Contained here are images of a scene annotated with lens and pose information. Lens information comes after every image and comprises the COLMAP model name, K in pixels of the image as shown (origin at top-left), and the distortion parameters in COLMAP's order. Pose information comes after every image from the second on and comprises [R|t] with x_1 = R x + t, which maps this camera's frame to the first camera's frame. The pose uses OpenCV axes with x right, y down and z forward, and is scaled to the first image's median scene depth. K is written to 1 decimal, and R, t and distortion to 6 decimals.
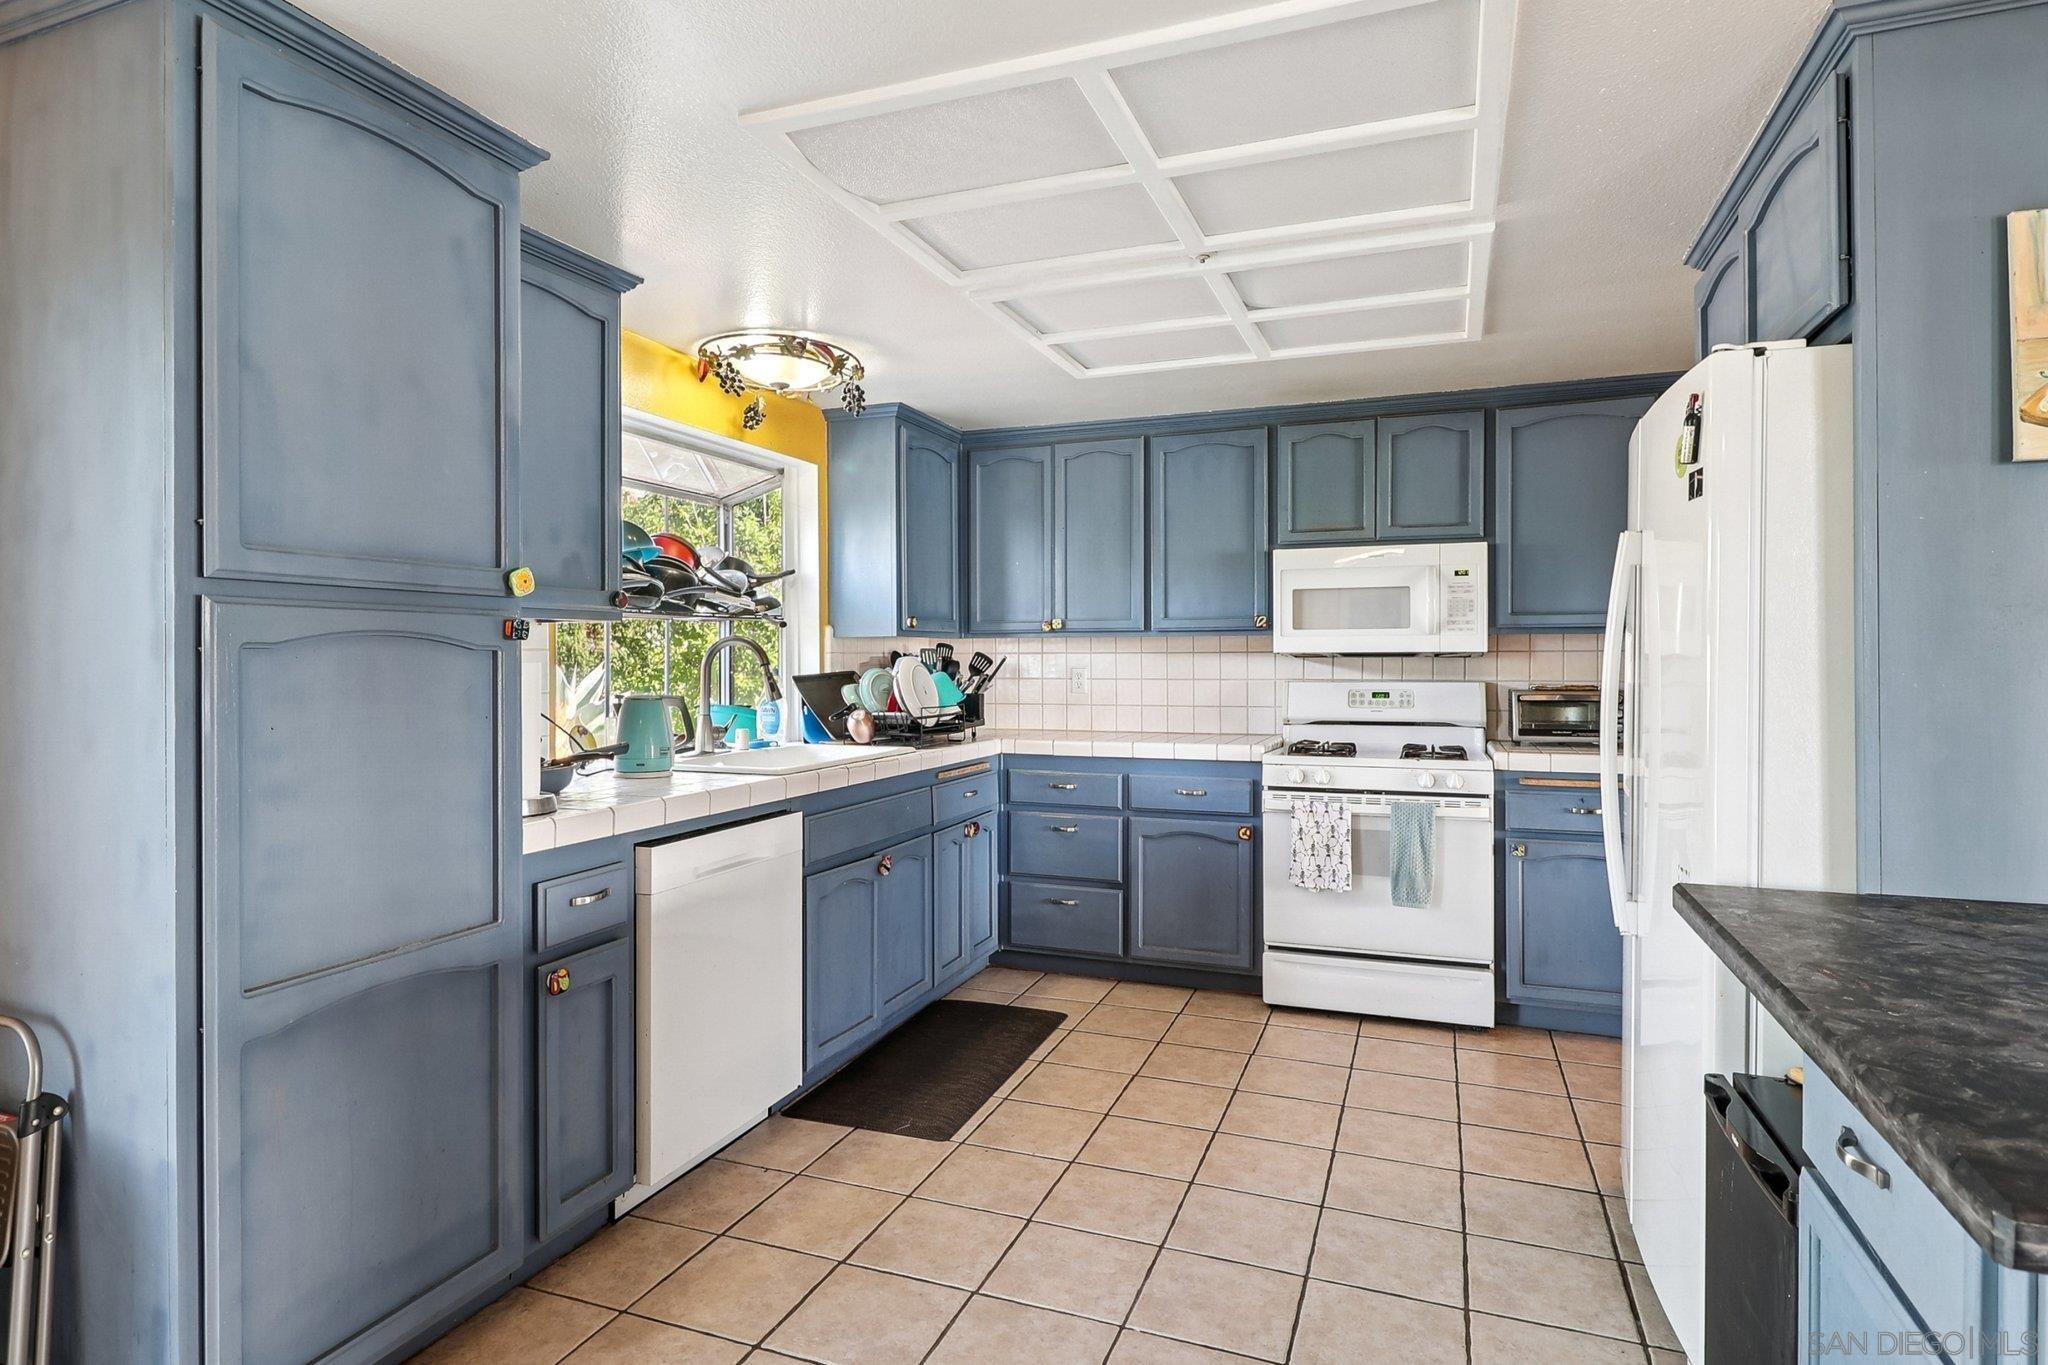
lens RADIAL K [[1079.0, 0, 1022.1], [0, 1079.0, 662.0], [0, 0, 1]] dist [0.014024, -0.012615]
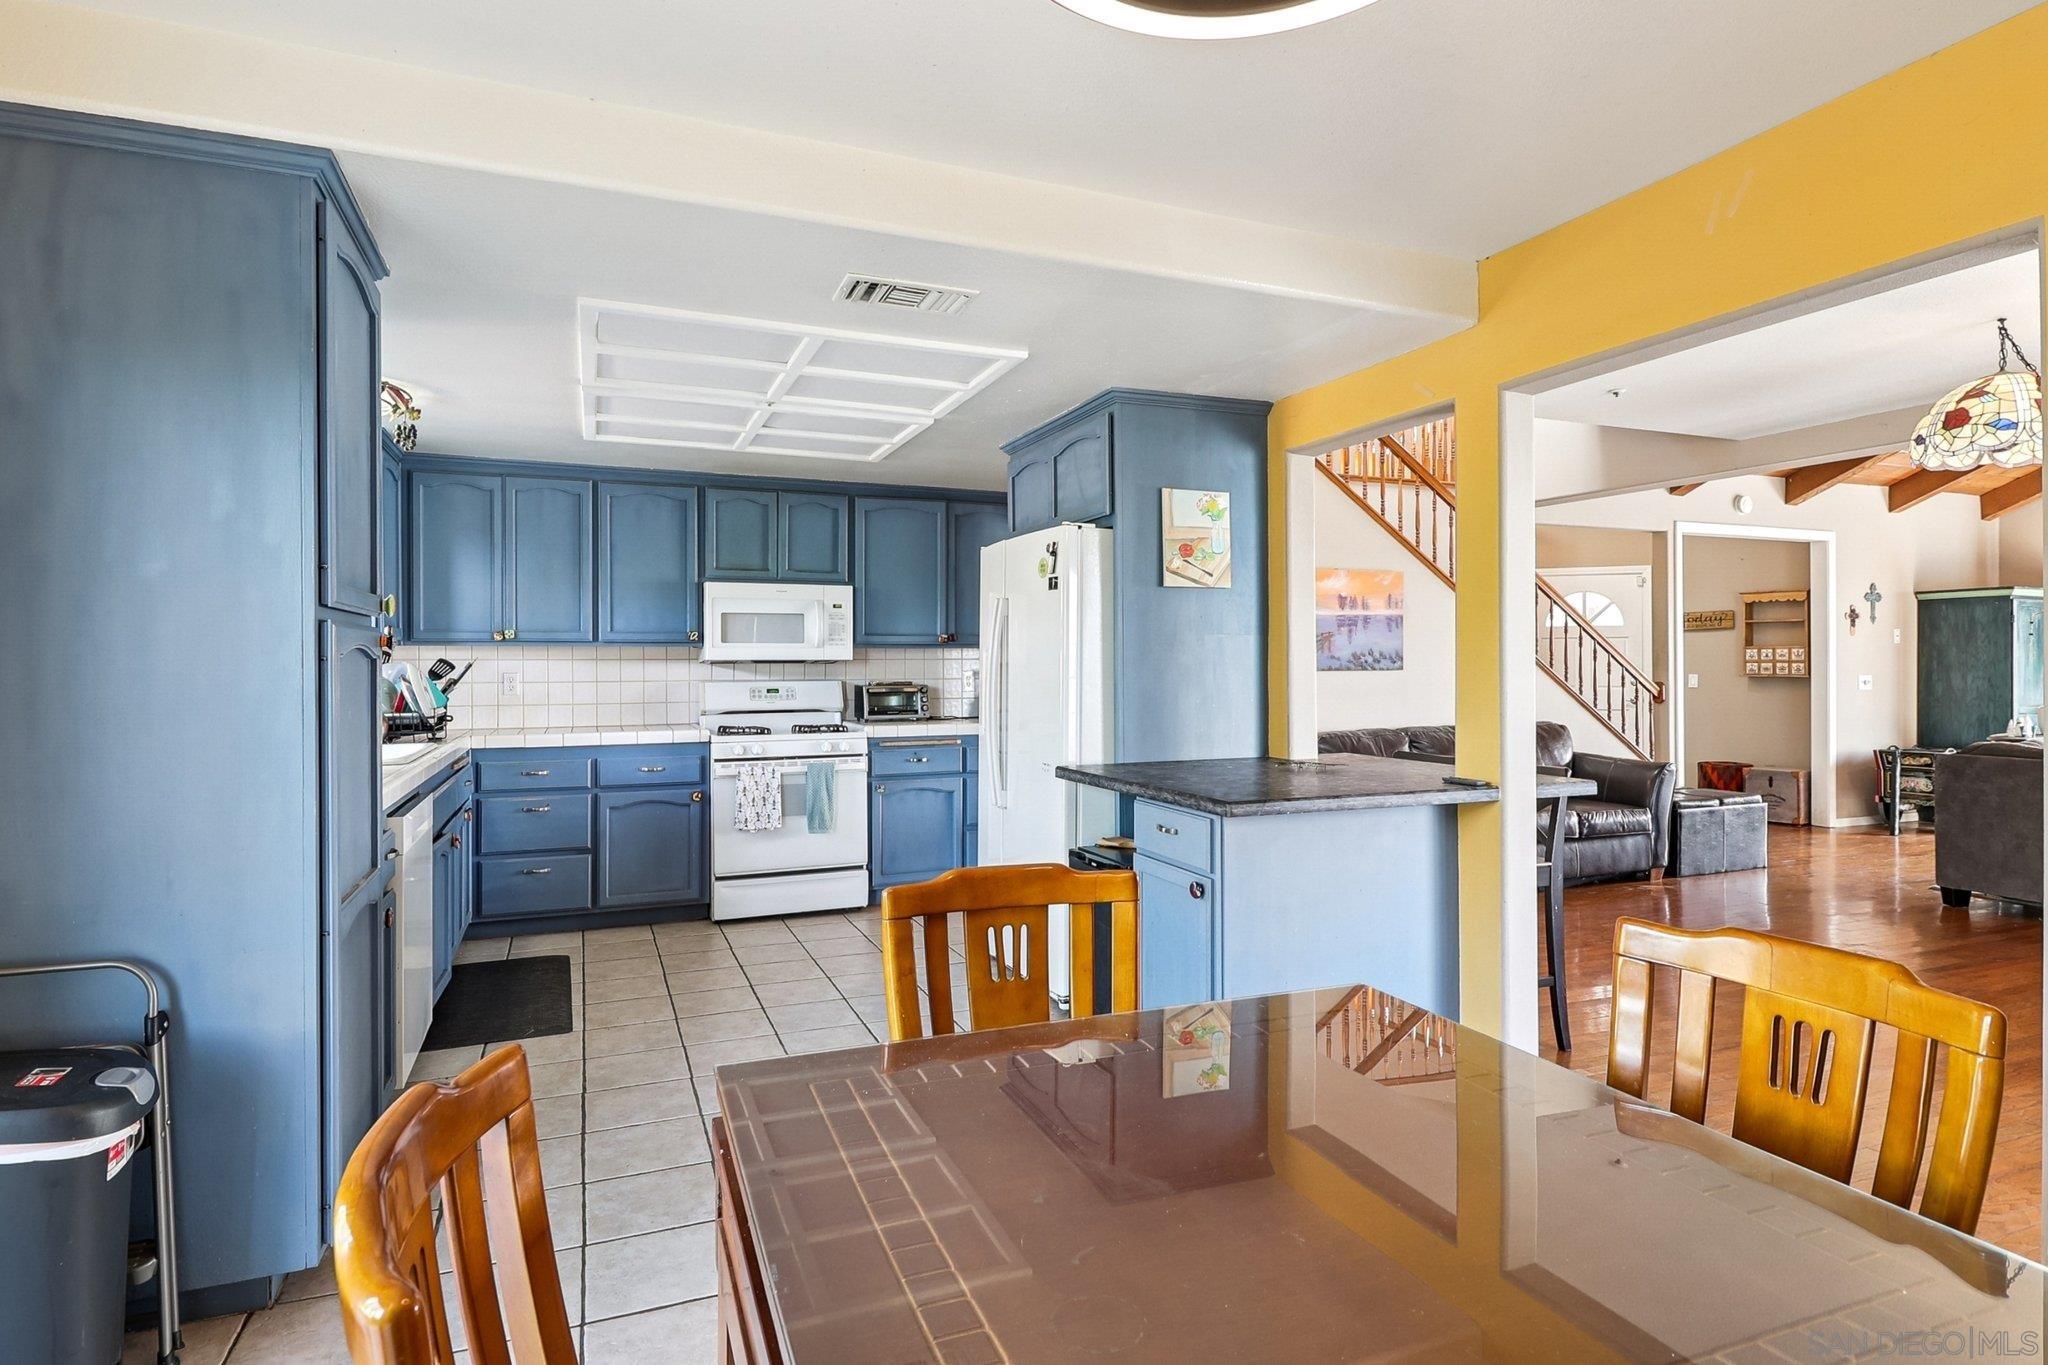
lens RADIAL K [[1080.4, 0, 1024.0], [0, 1080.4, 682.5], [0, 0, 1]] dist [0.016150, 0.000382]
pose [[0.730230, -0.012183, 0.683092, -0.450428], [0.002764, 0.999886, 0.014878, 0.000359], [-0.683195, -0.008976, 0.730180, -0.267989]]
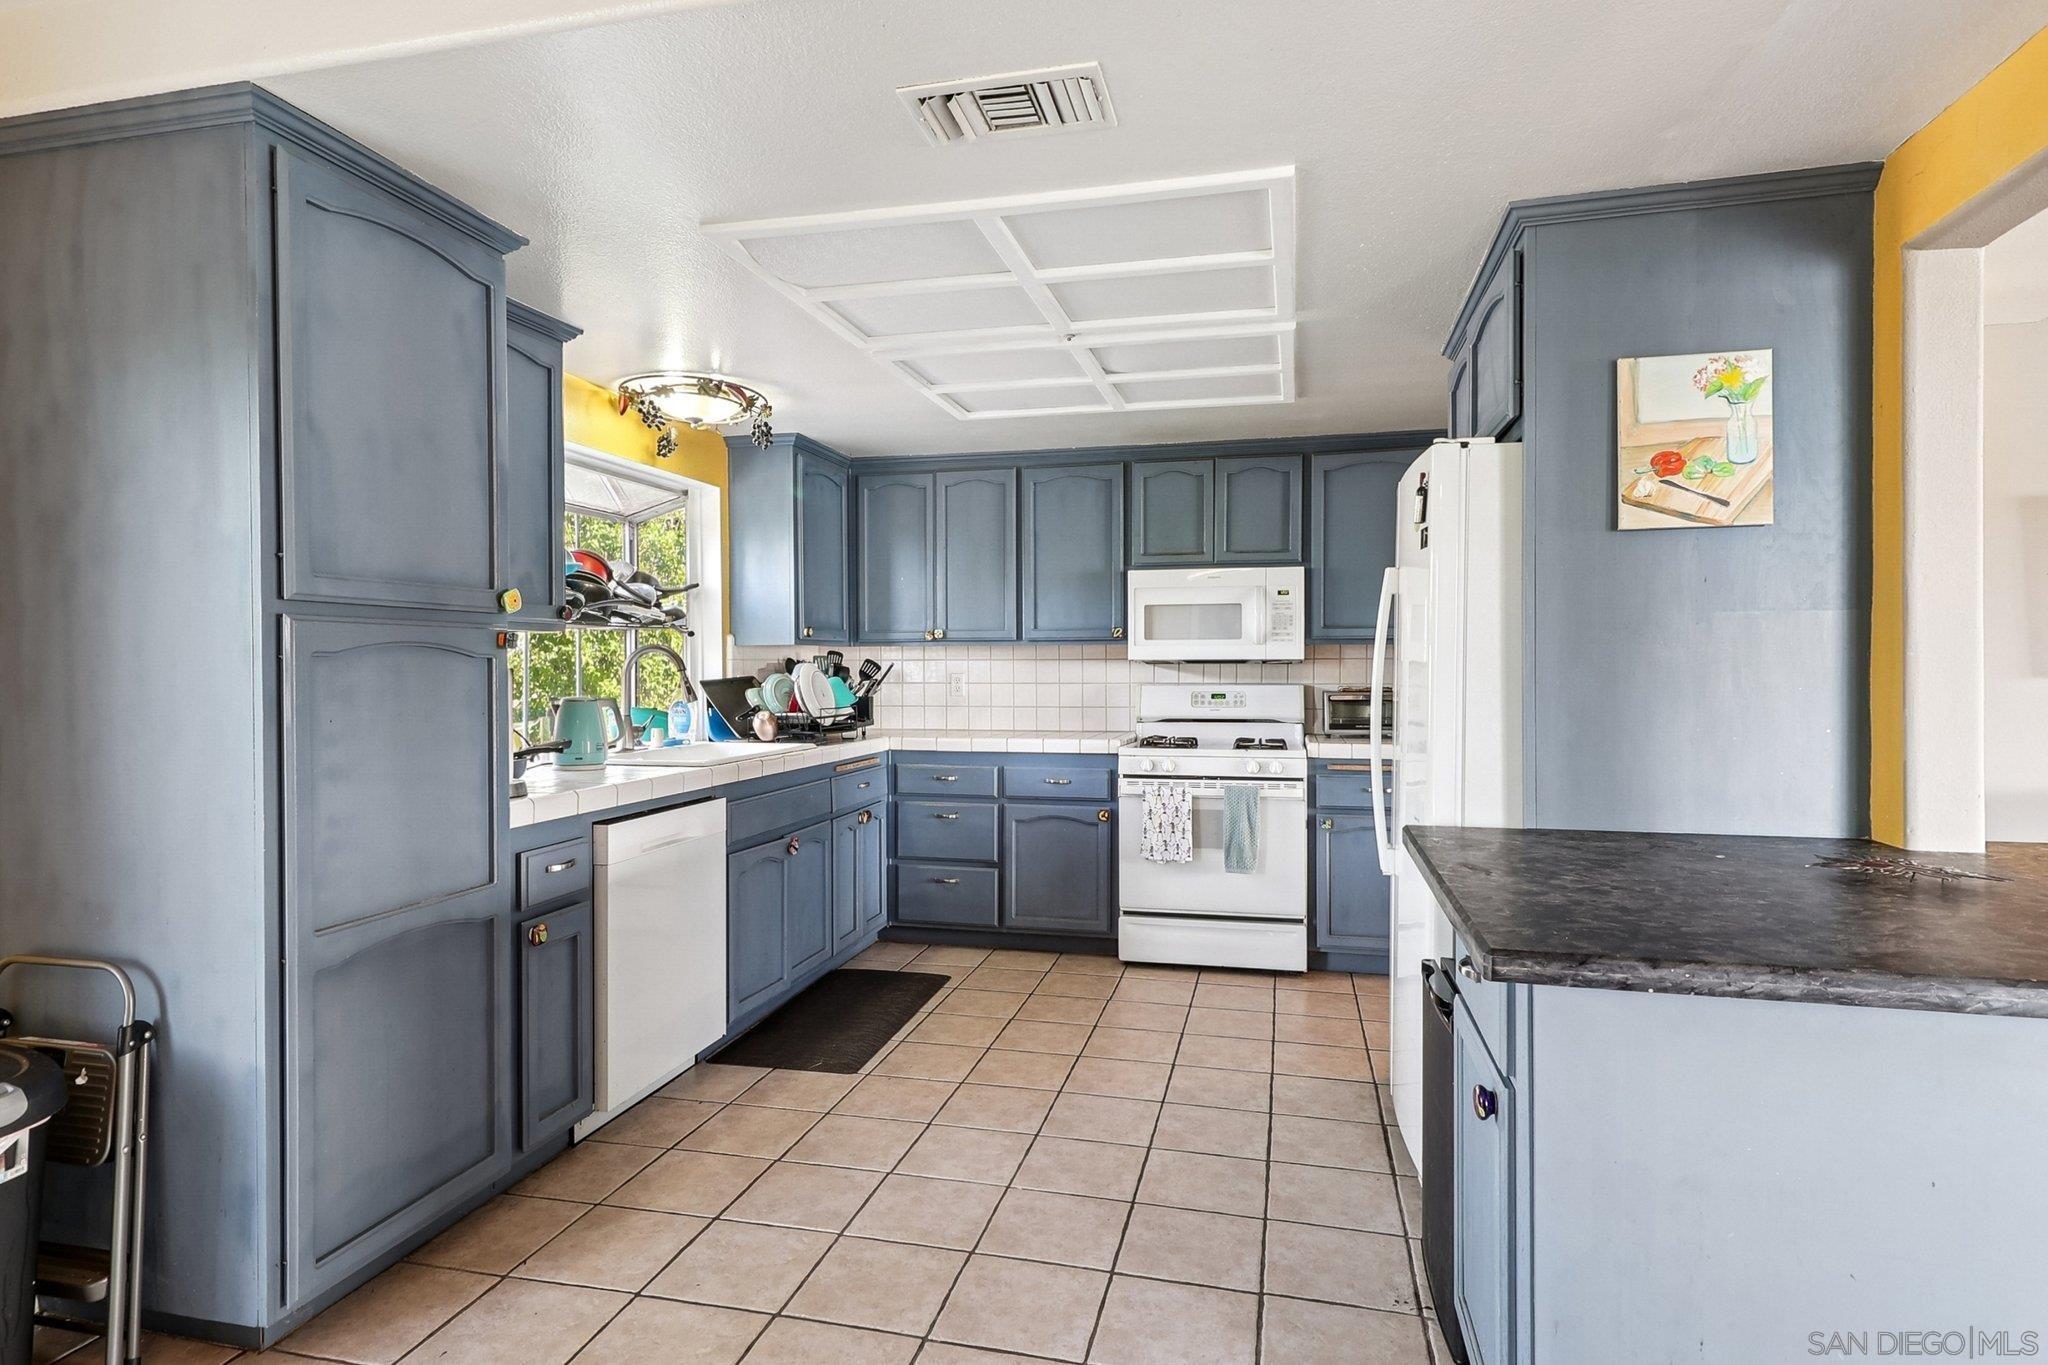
lens RADIAL K [[1080.4, 0, 1024.0], [0, 1080.4, 682.5], [0, 0, 1]] dist [0.016150, 0.000382]
pose [[0.991759, -0.002002, 0.128101, -0.029712], [0.000321, 0.999914, 0.013139, 0.000555], [-0.128116, -0.012990, 0.991674, -0.152421]]
